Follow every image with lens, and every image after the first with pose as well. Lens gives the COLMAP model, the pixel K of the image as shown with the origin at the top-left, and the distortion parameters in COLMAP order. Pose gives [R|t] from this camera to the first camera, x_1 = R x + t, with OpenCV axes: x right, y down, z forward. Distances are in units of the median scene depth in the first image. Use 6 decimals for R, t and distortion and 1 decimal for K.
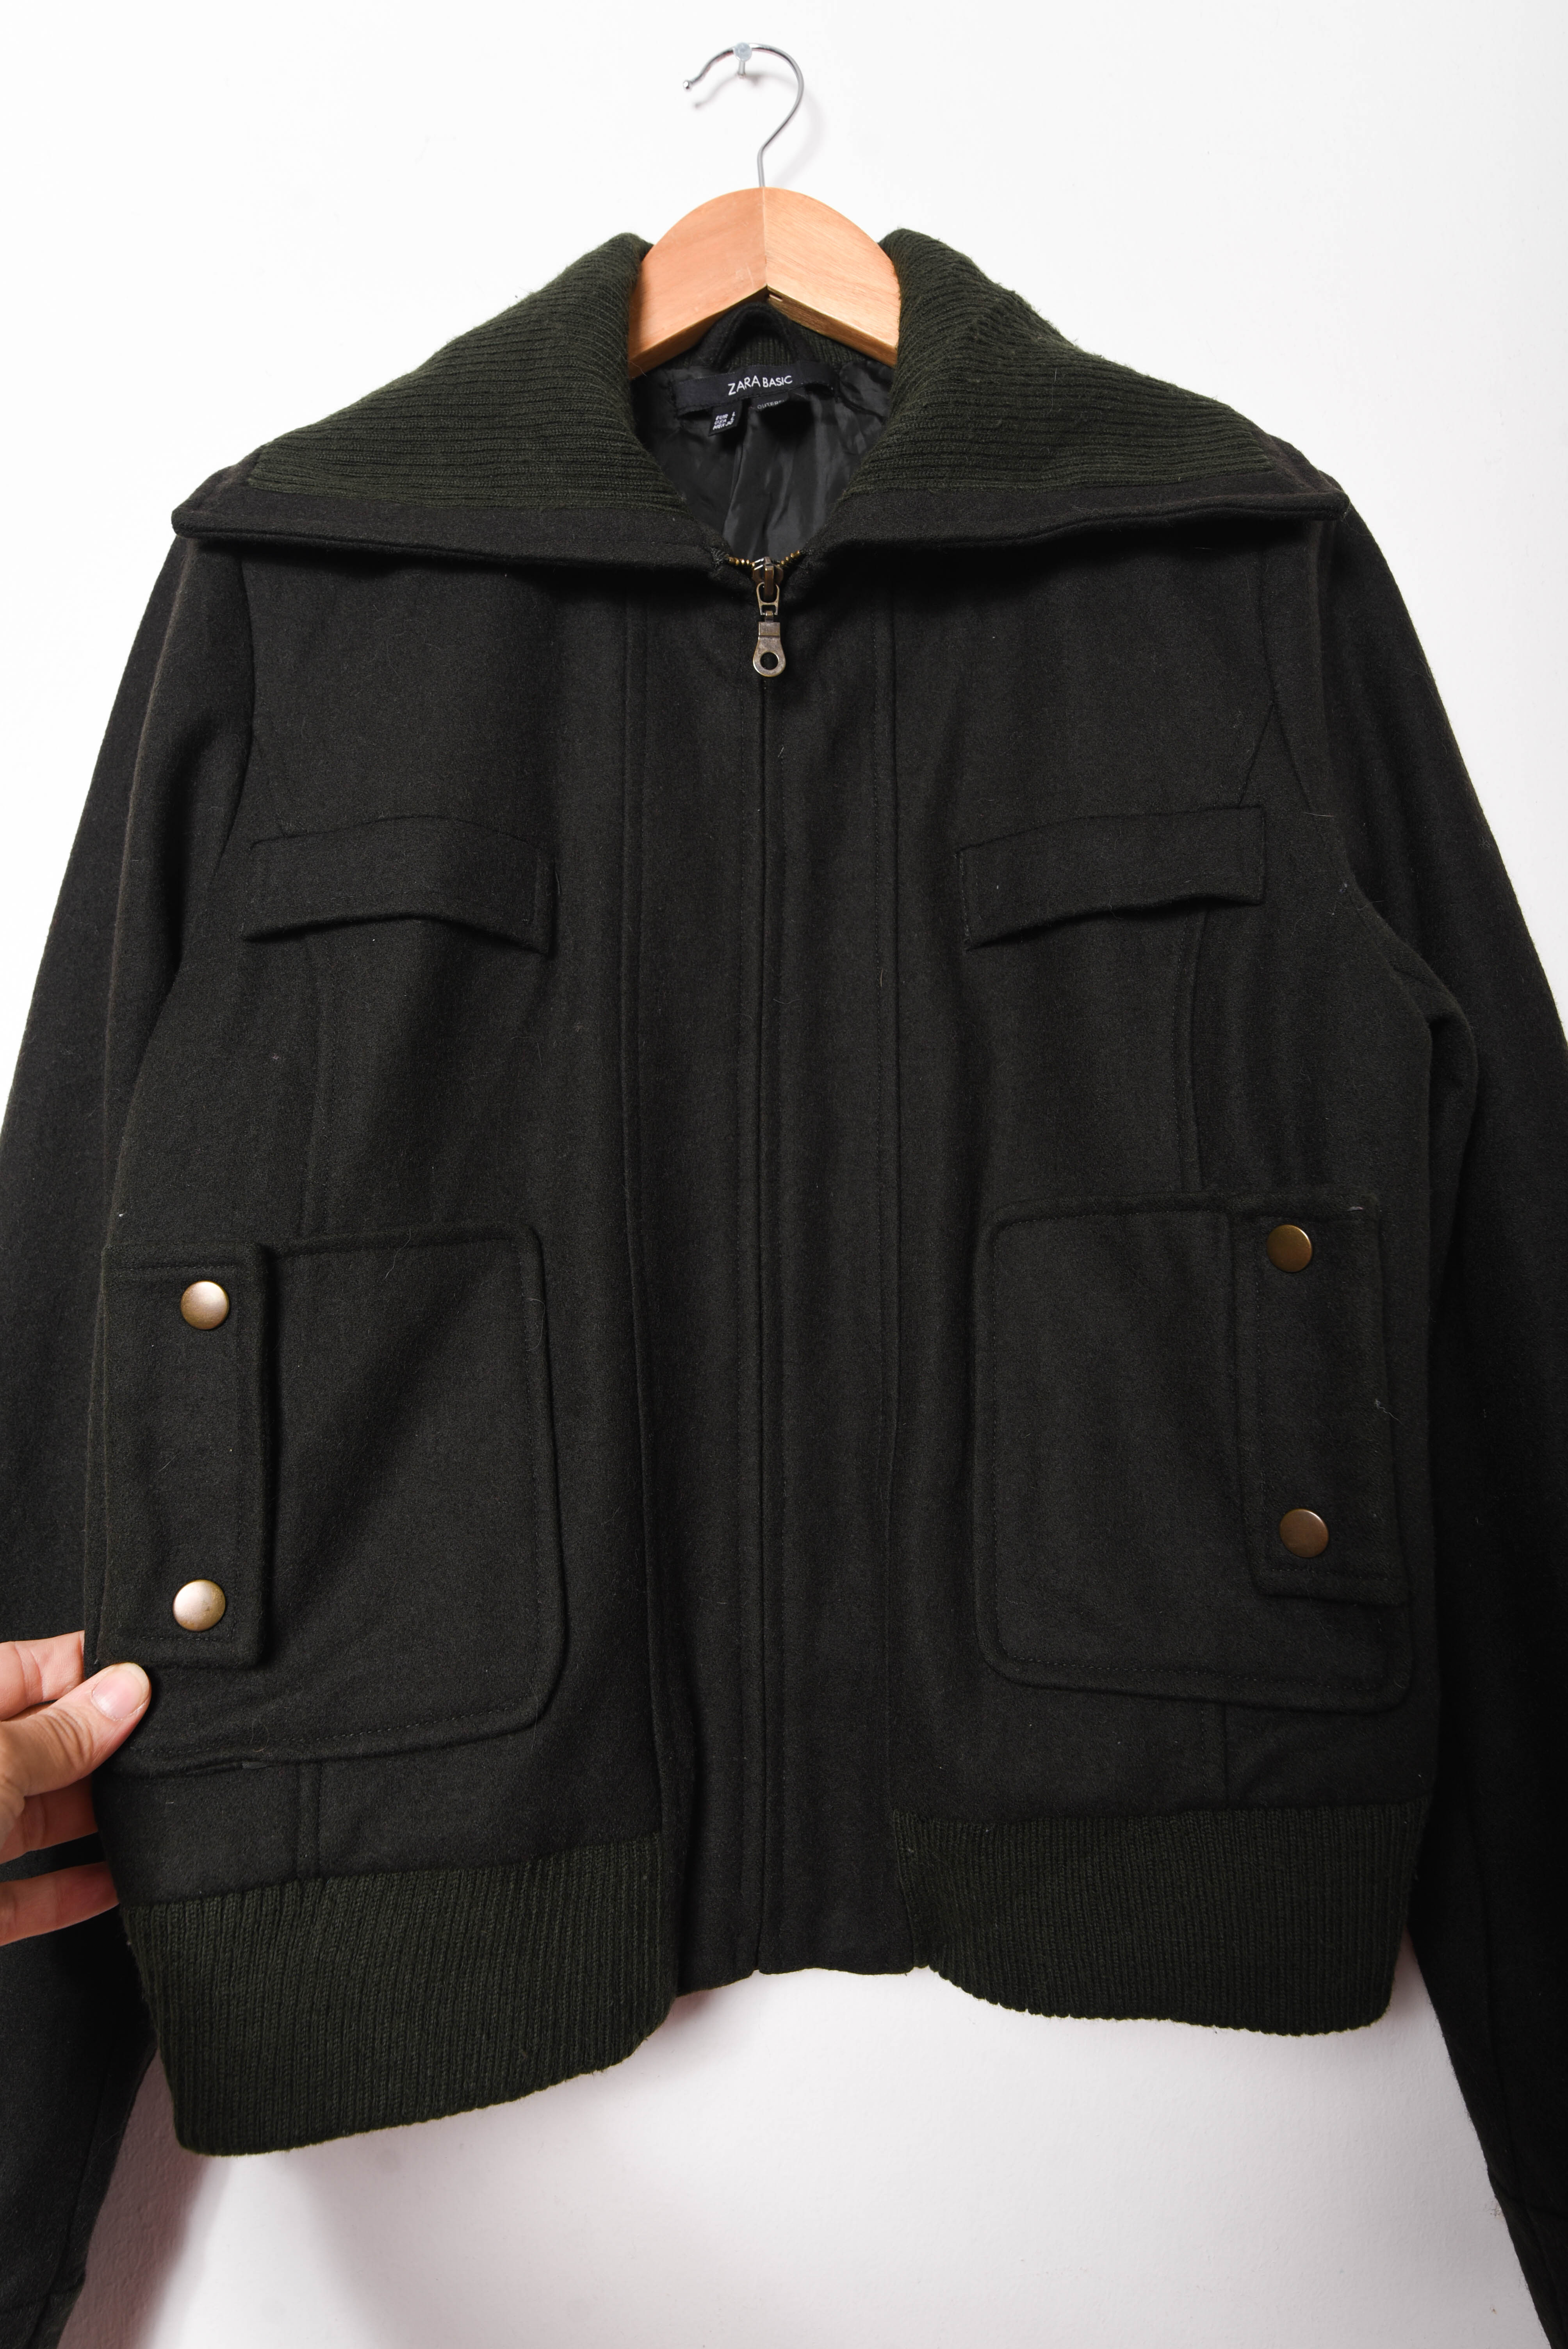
lens RADIAL K [[1572.3, 0, 782.1], [0, 1572.3, 1165.0], [0, 0, 1]] dist [-0.008403, -0.001340]
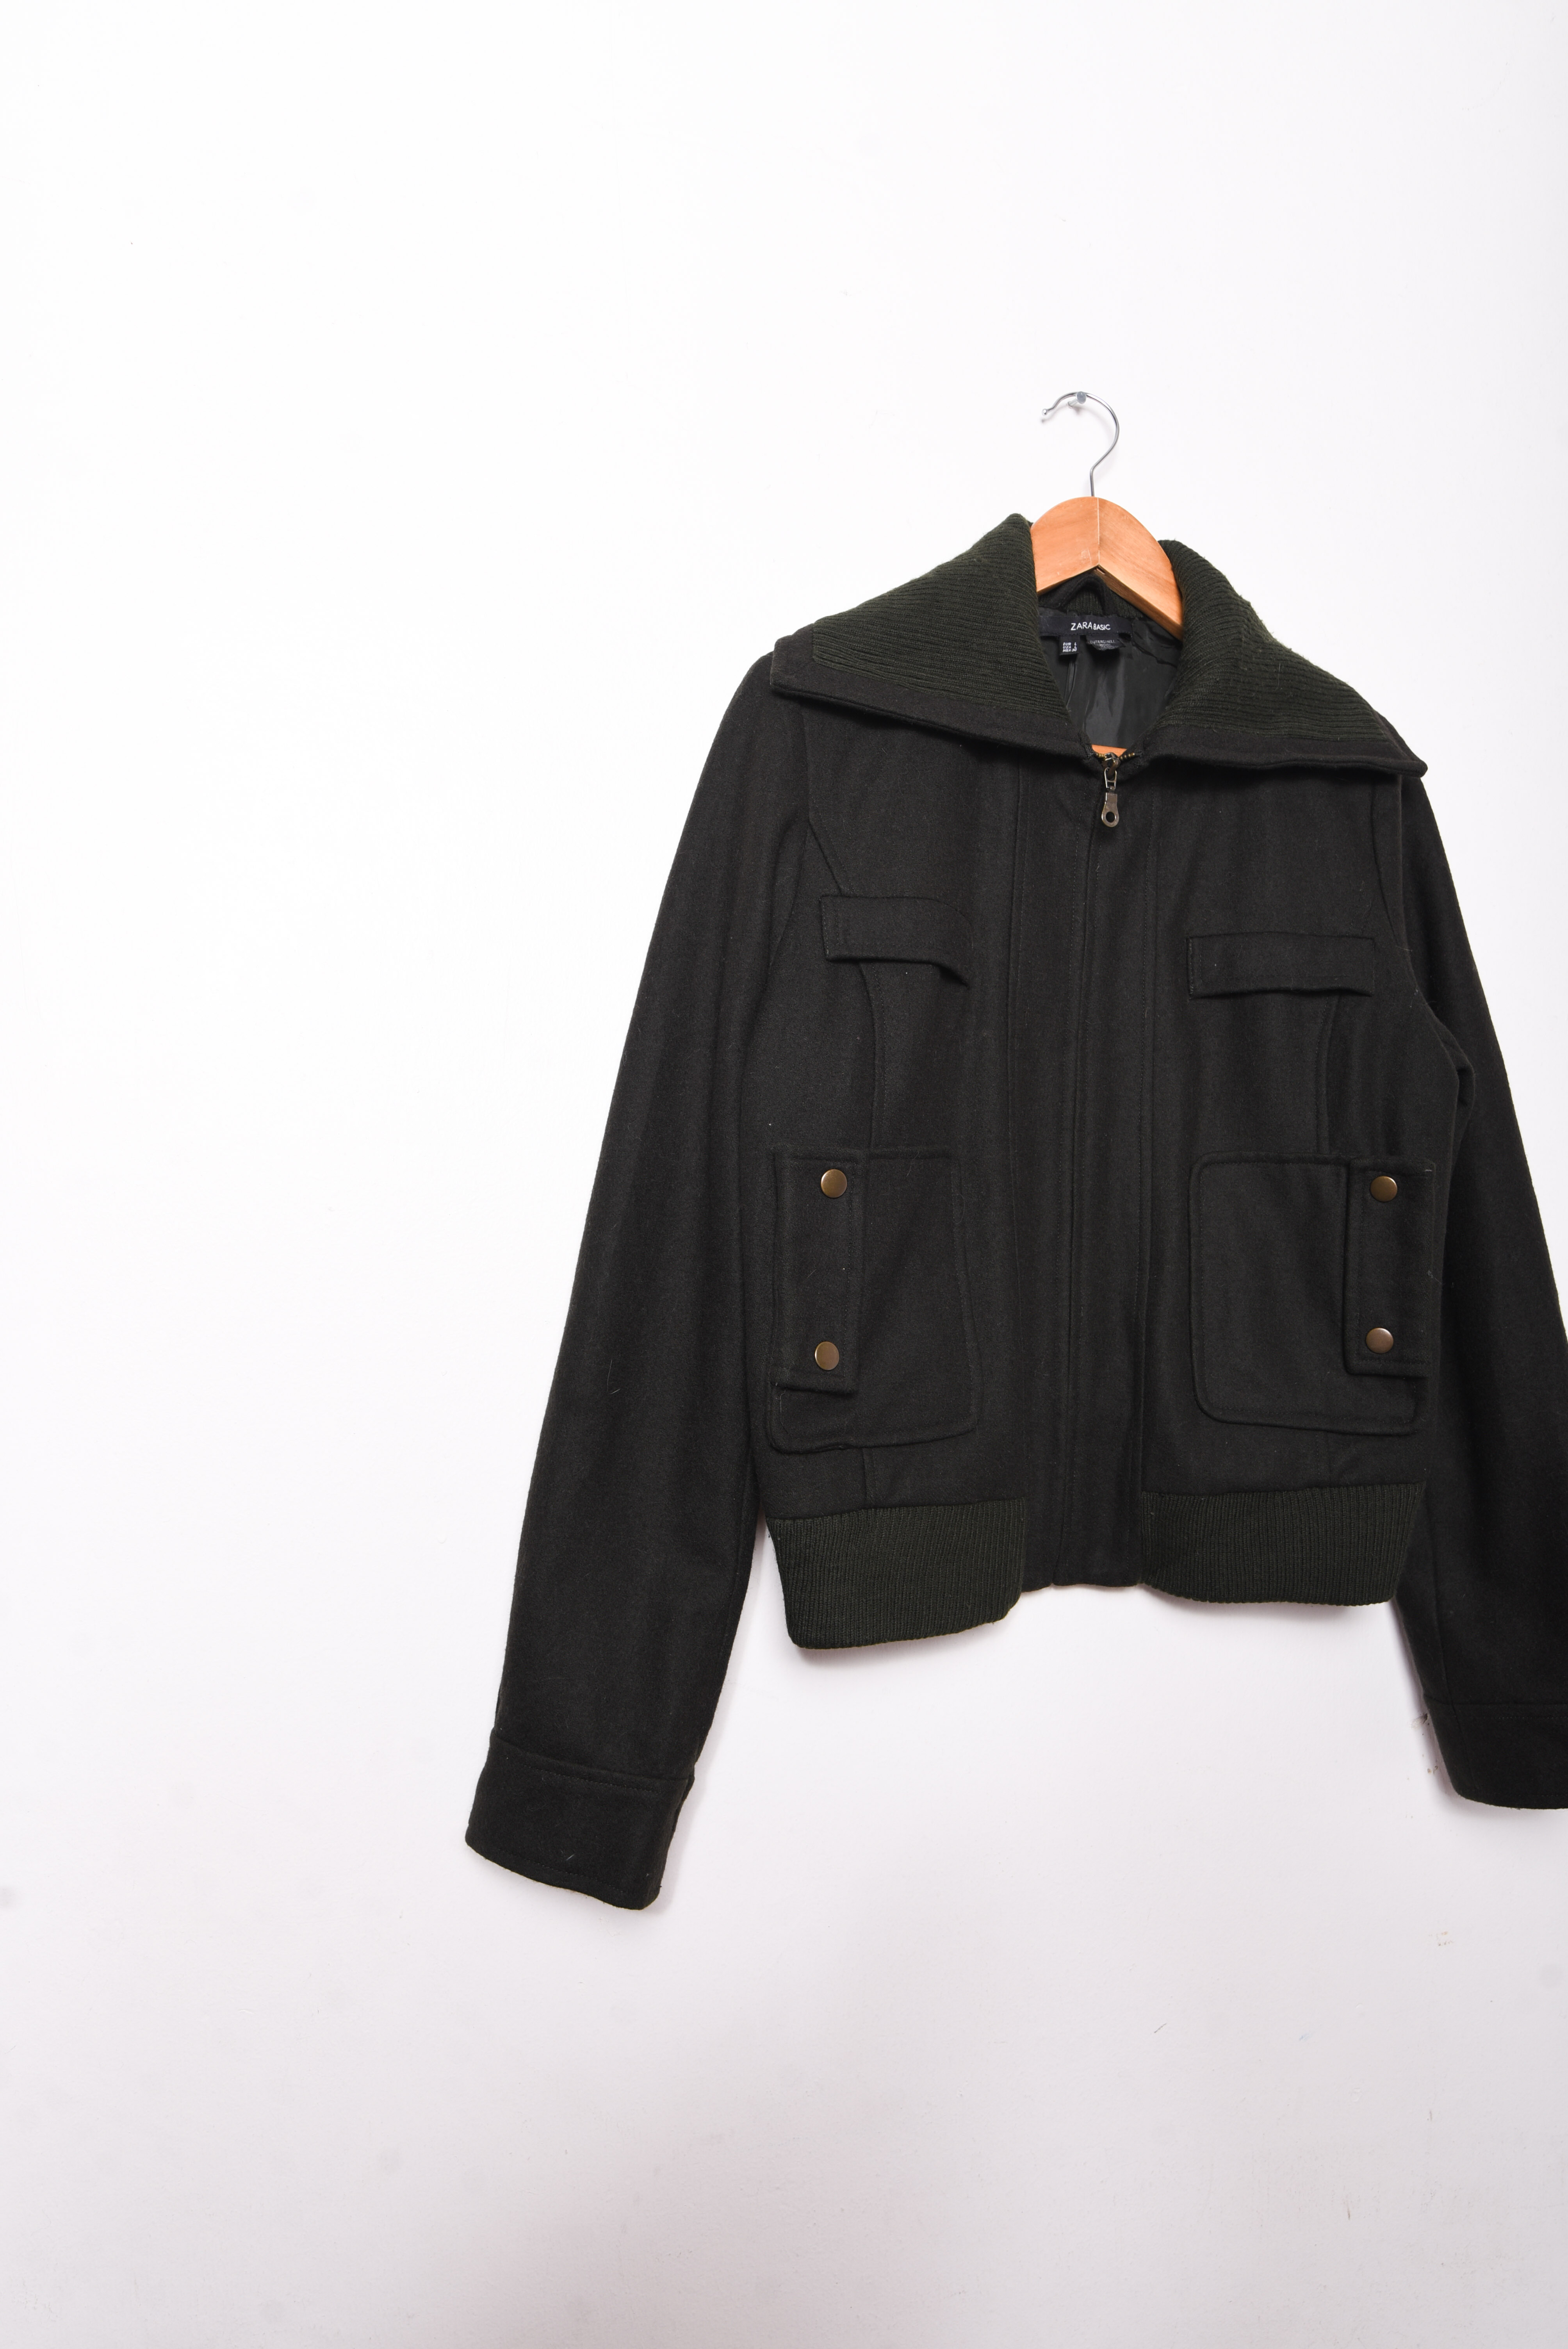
lens RADIAL K [[1567.0, 0, 784.0], [0, 1567.0, 1174.5], [0, 0, 1]] dist [-0.002813, -0.000262]
pose [[0.967579, 0.060123, 0.245310, -0.734522], [-0.076419, 0.995419, 0.057454, -0.014332], [-0.240732, -0.074338, 0.967741, -0.553321]]
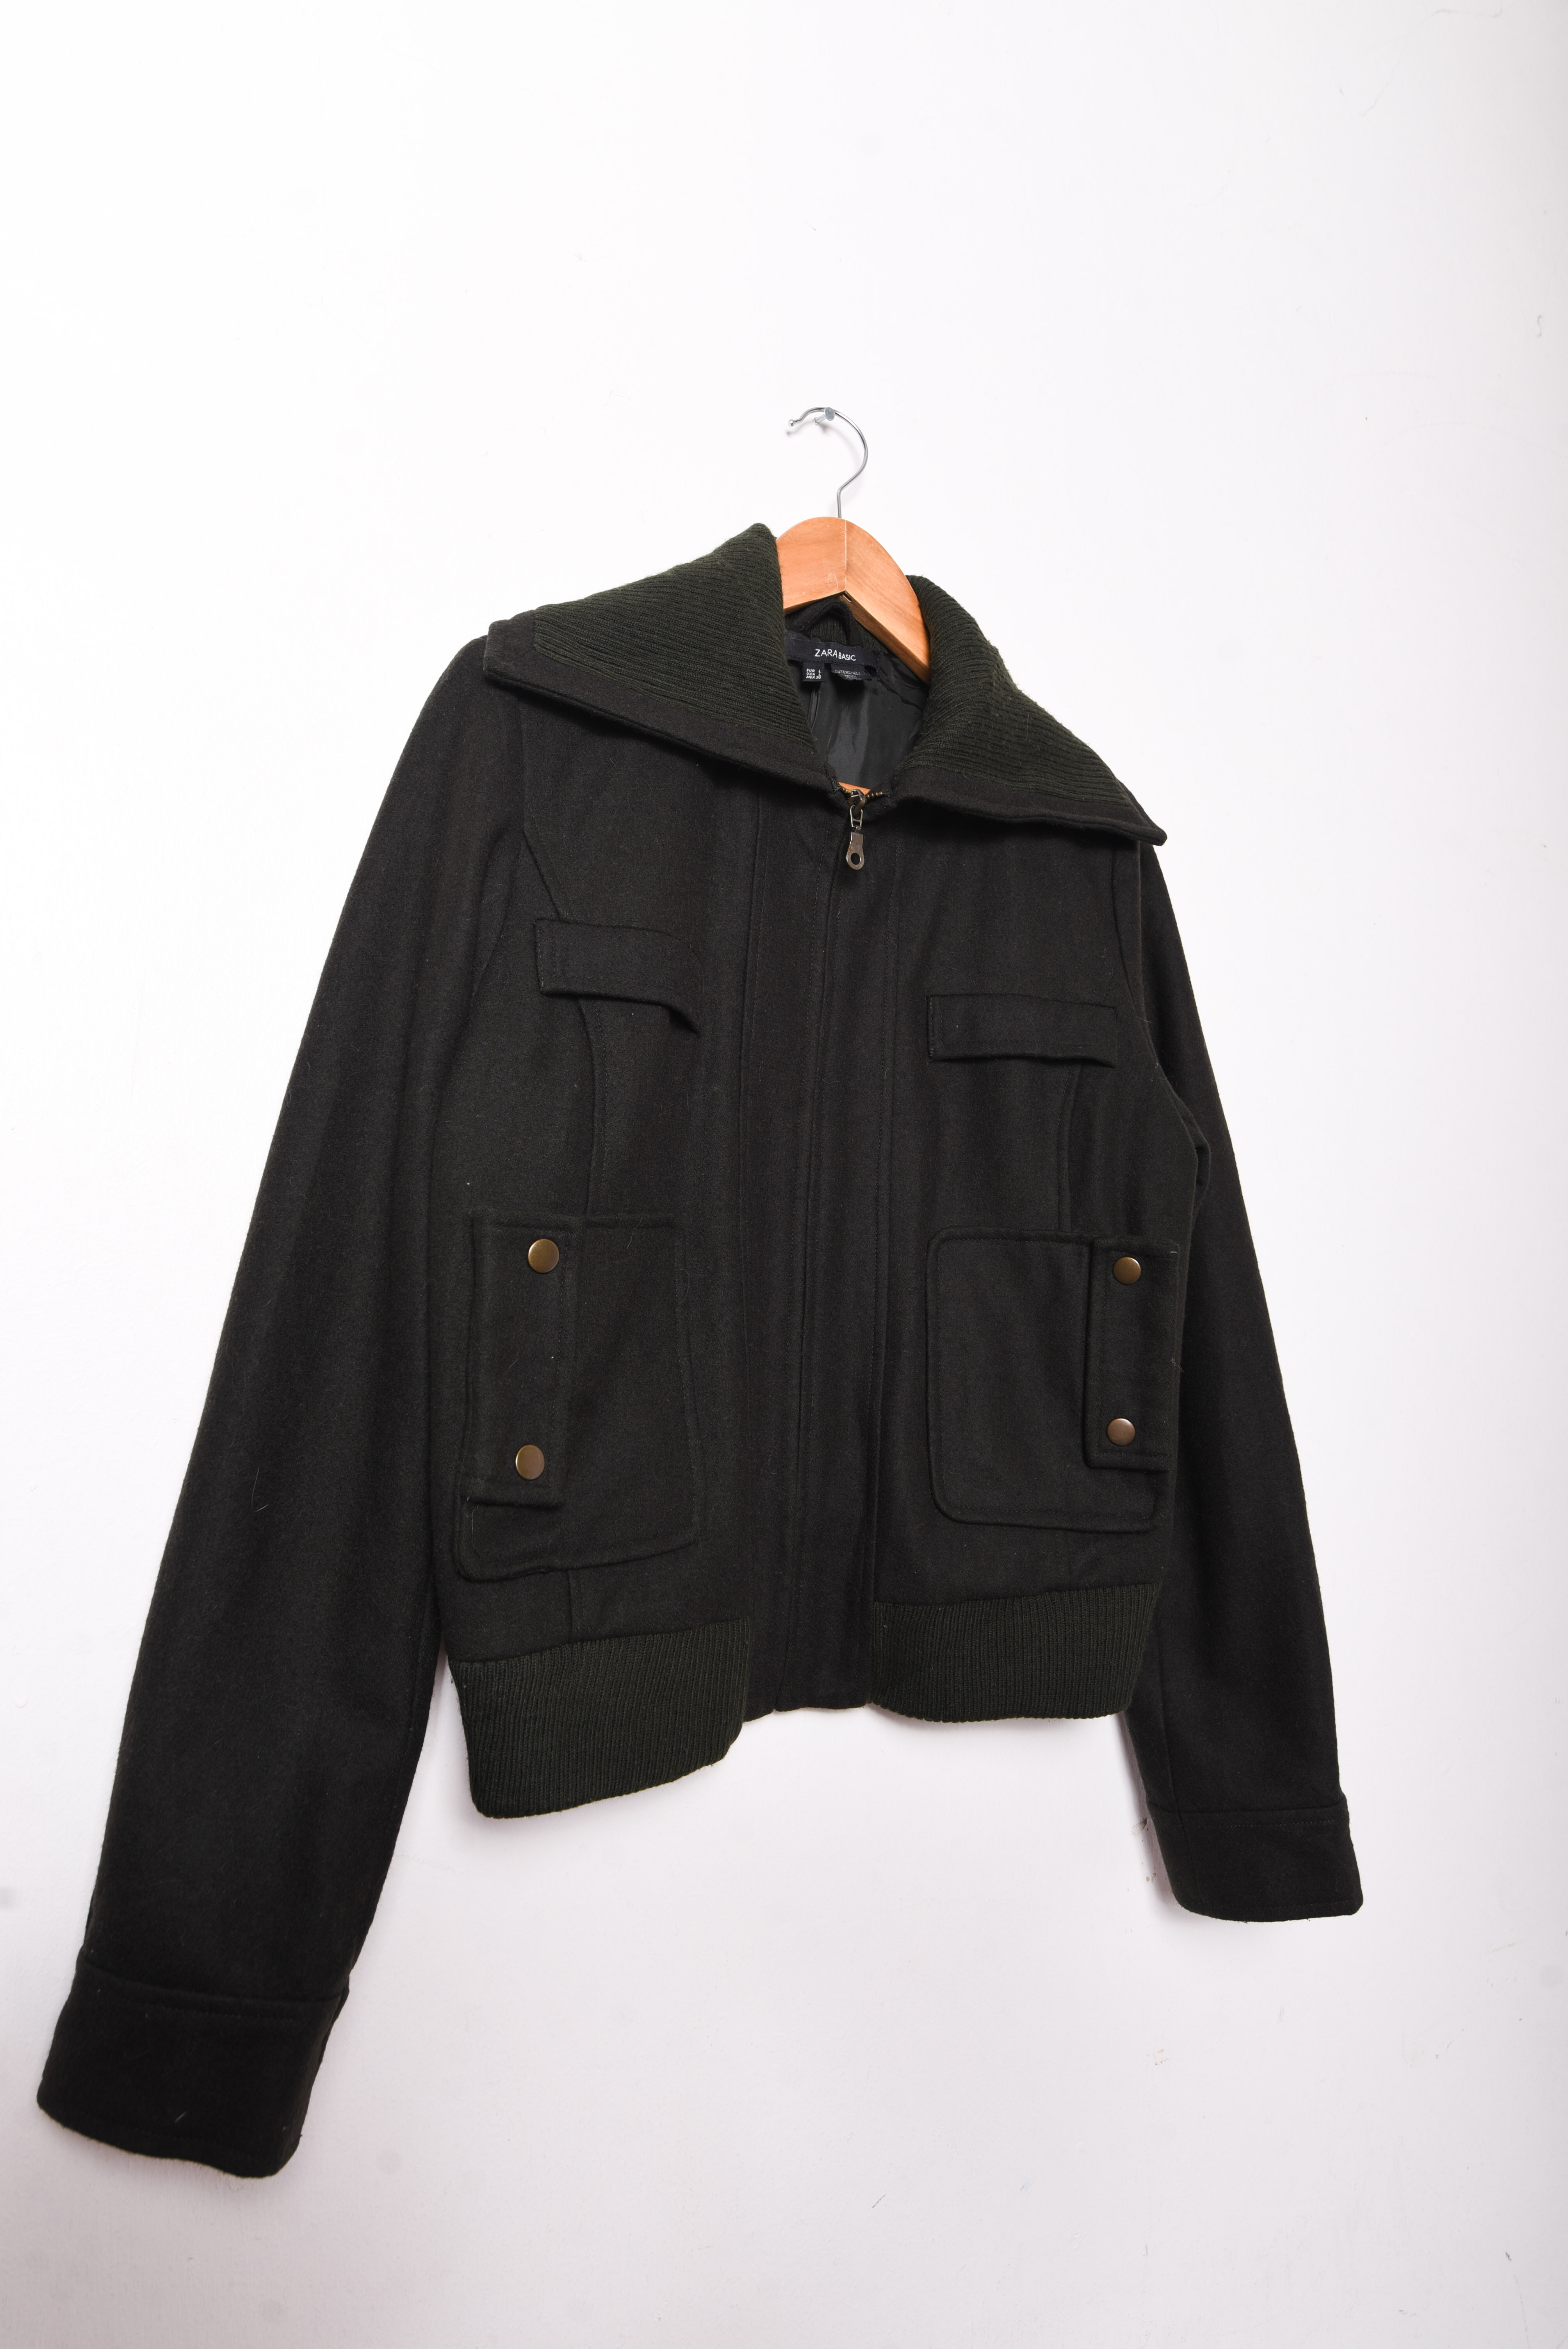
lens RADIAL K [[1482.5, 0, 795.1], [0, 1482.5, 1176.9], [0, 0, 1]] dist [-0.010125, 0.000643]
pose [[0.884784, 0.097970, 0.455586, -0.691448], [-0.109459, 0.993991, -0.001172, -0.007386], [-0.452963, -0.048832, 0.890191, -0.267070]]
